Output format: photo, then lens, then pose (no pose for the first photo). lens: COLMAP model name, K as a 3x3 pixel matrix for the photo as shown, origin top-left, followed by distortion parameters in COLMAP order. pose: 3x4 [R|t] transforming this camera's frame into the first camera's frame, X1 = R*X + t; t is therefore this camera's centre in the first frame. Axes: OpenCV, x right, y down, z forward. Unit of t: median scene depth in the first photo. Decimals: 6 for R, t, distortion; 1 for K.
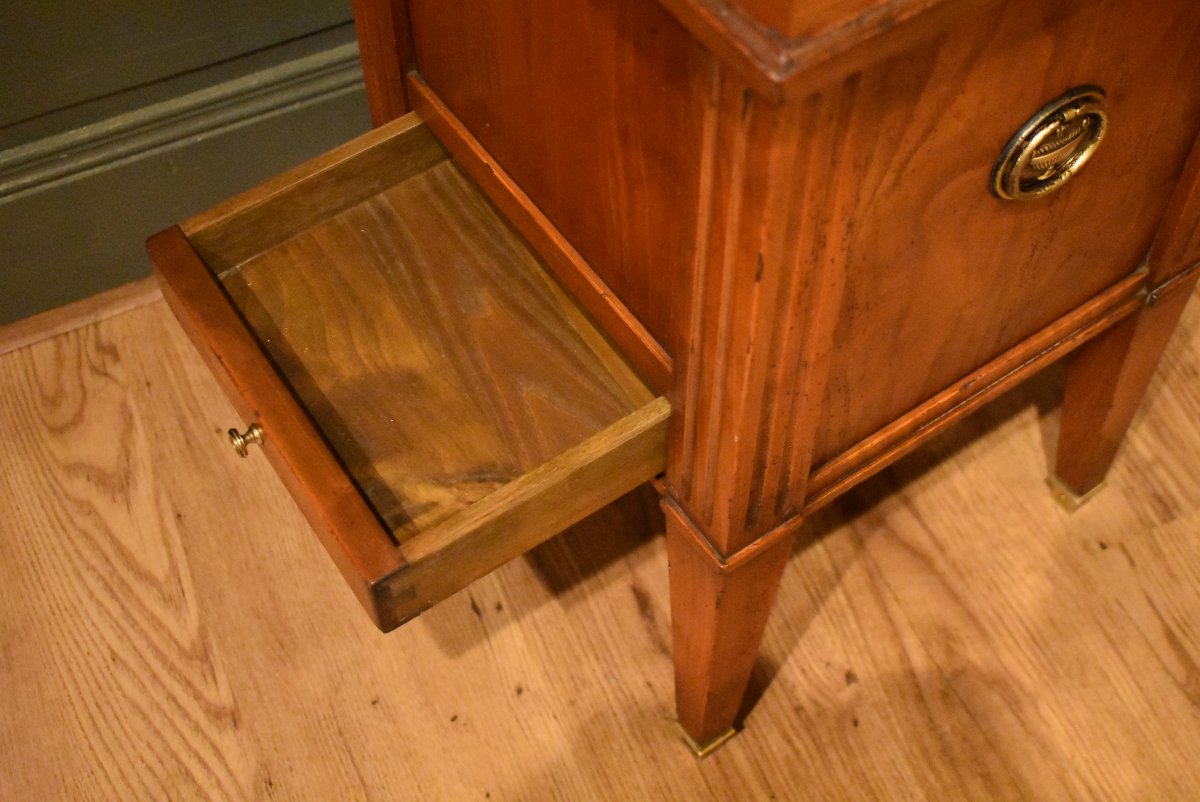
lens RADIAL K [[1643.6, 0, 603.2], [0, 1643.6, 399.0], [0, 0, 1]] dist [-0.041853, 0.000000]
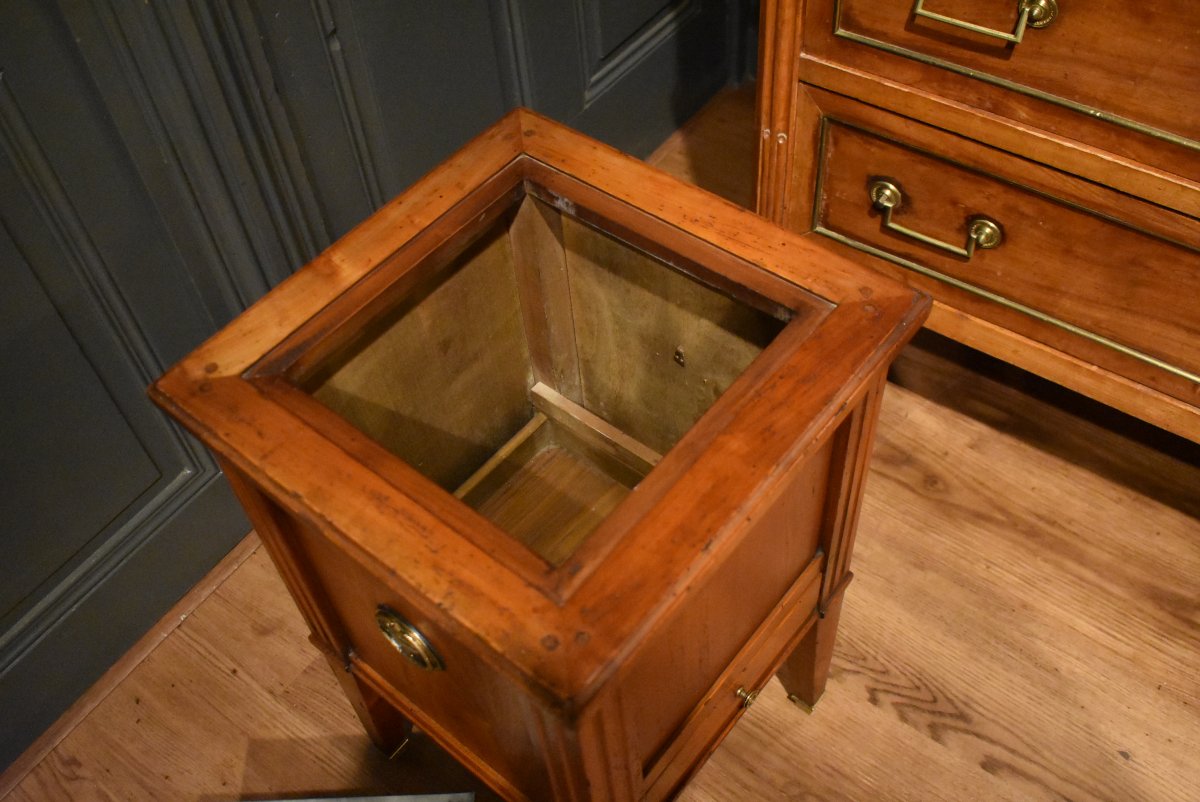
lens RADIAL K [[1121.2, 0, 602.4], [0, 1121.2, 398.9], [0, 0, 1]] dist [-0.078610, 0.000000]
pose [[0.869166, -0.411527, 0.274221, -0.019980], [0.437185, 0.898604, -0.037149, -0.089999], [-0.231128, 0.152174, 0.960949, -0.135667]]
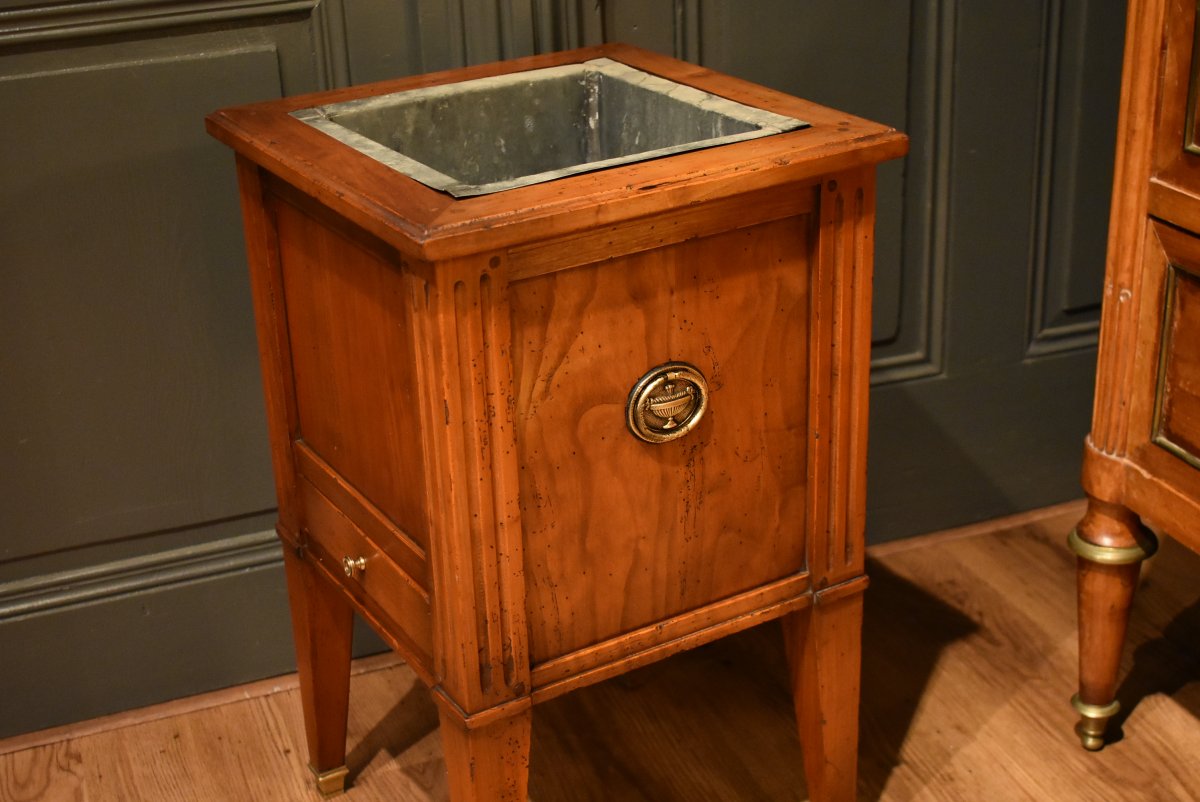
lens RADIAL K [[1747.7, 0, 601.0], [0, 1747.7, 405.3], [0, 0, 1]] dist [-0.028075, 0.000000]
pose [[0.997852, -0.001556, -0.065496, 0.213258], [-0.032711, 0.854352, -0.518663, 0.477895], [0.056764, 0.519692, 0.852466, -0.285205]]
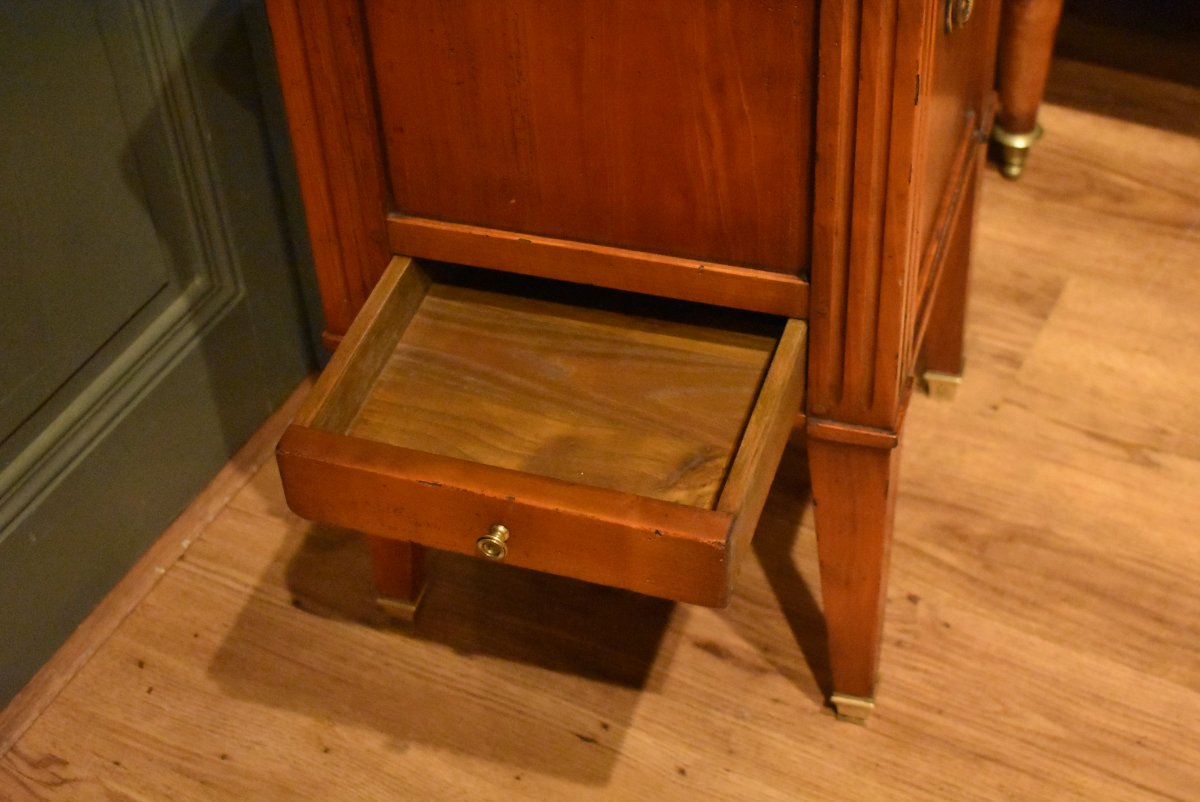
lens RADIAL K [[1945.5, 0, 603.7], [0, 1945.5, 396.3], [0, 0, 1]] dist [-0.012258, 0.000000]
pose [[0.787152, -0.444044, 0.428038, -0.488915], [0.531631, 0.840328, -0.105908, 0.086210], [-0.312665, 0.310924, 0.897534, -0.110113]]
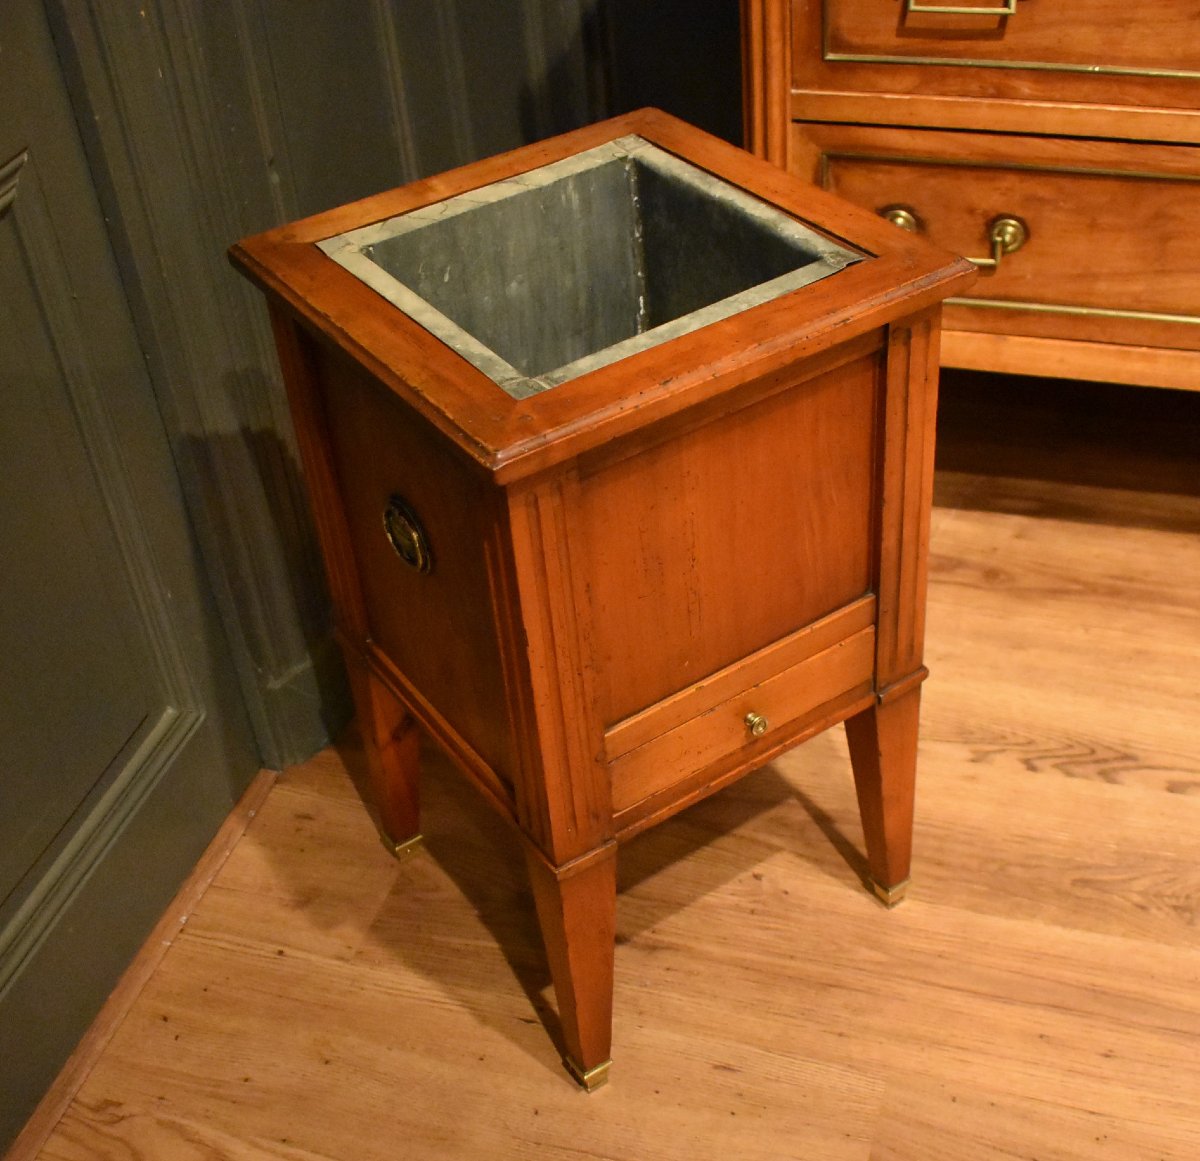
lens RADIAL K [[1646.7, 0, 655.8], [0, 1646.7, 638.5], [0, 0, 1]] dist [-0.086937, 0.000000]
pose [[0.650838, -0.505534, 0.566432, -0.594818], [0.652598, 0.753770, -0.077113, 0.068333], [-0.387976, 0.419841, 0.820493, -0.198151]]
